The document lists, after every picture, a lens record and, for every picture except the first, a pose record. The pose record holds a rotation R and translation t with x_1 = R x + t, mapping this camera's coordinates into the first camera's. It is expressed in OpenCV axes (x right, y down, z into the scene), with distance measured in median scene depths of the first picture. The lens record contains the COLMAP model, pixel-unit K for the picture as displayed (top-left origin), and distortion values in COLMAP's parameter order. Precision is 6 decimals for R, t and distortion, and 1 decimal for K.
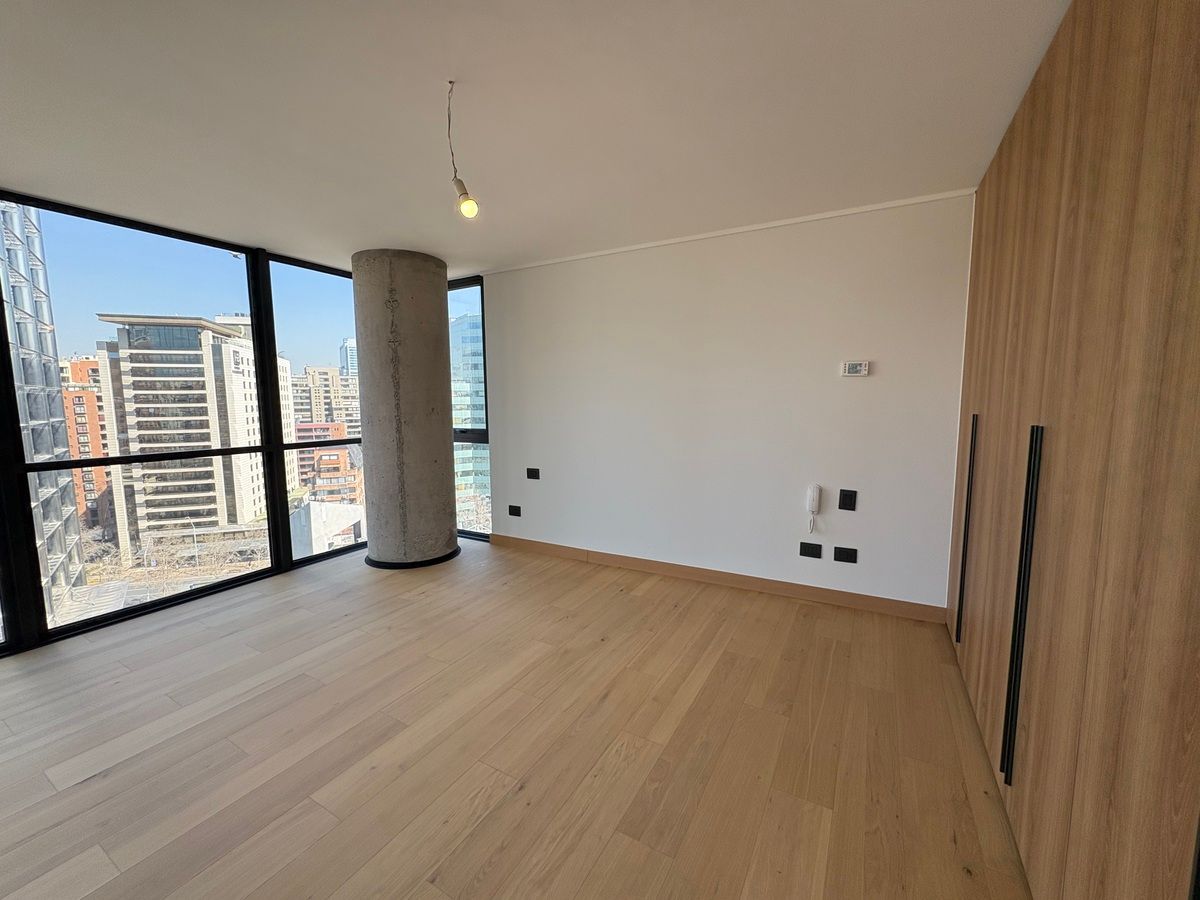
lens RADIAL K [[478.1, 0, 599.1], [0, 478.1, 448.8], [0, 0, 1]] dist [-0.000041, -0.000139]
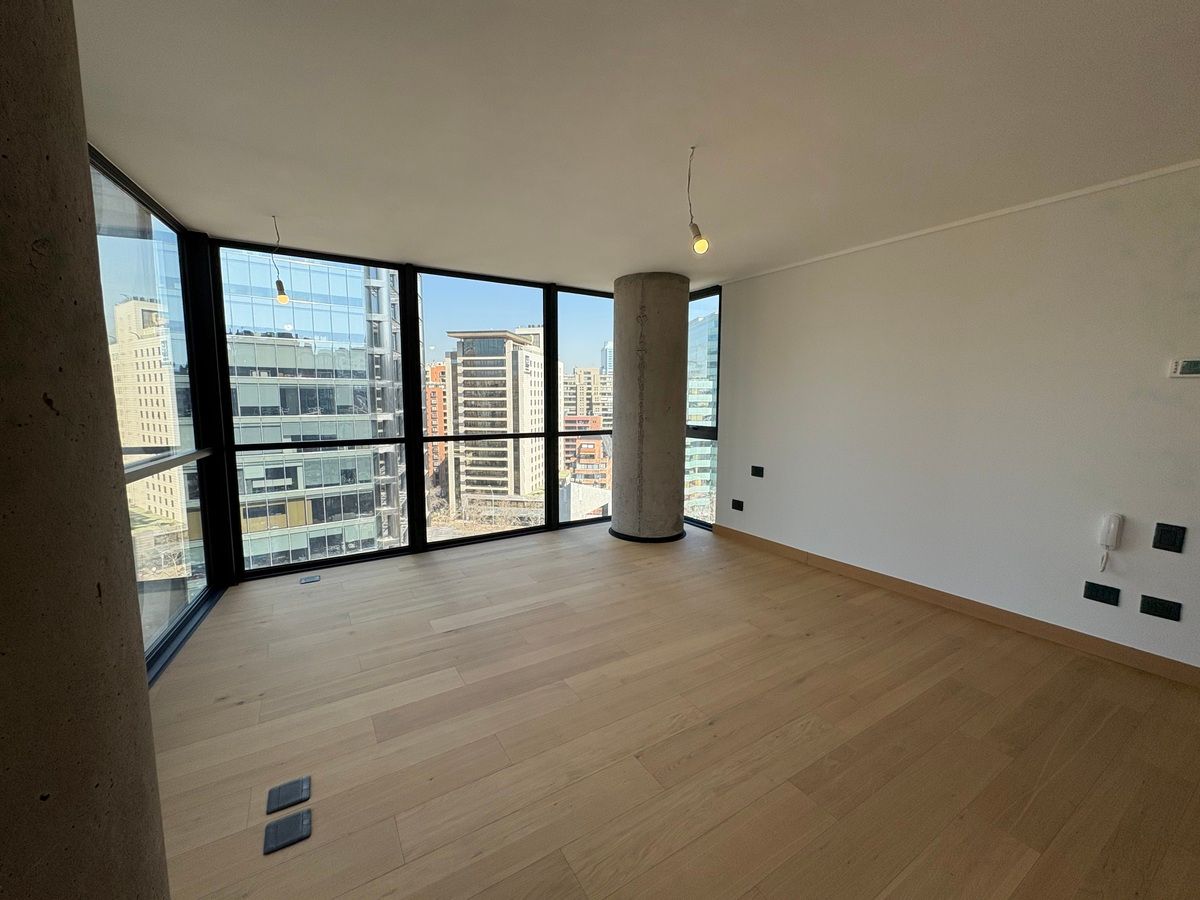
lens RADIAL K [[478.1, 0, 599.1], [0, 478.1, 448.8], [0, 0, 1]] dist [-0.000041, -0.000139]
pose [[0.880623, 0.062463, -0.469683, 0.043466], [-0.060135, 0.997990, 0.019975, 0.002518], [0.469986, 0.010654, 0.882609, -0.081234]]
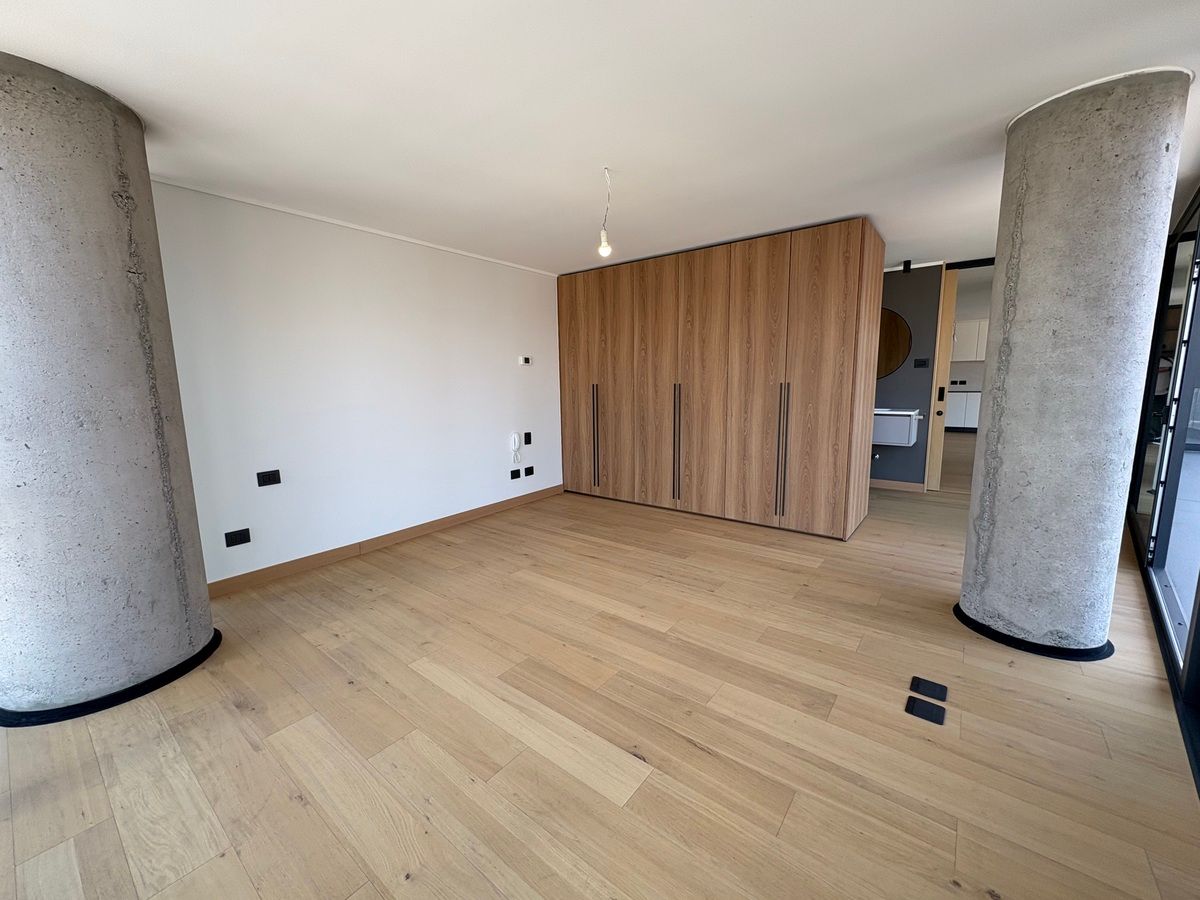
lens RADIAL K [[478.1, 0, 599.1], [0, 478.1, 448.8], [0, 0, 1]] dist [-0.000041, -0.000139]
pose [[0.140242, -0.138221, 0.980422, -0.777791], [0.119014, 0.985382, 0.121896, -0.023291], [-0.982938, 0.099589, 0.154642, 0.345830]]
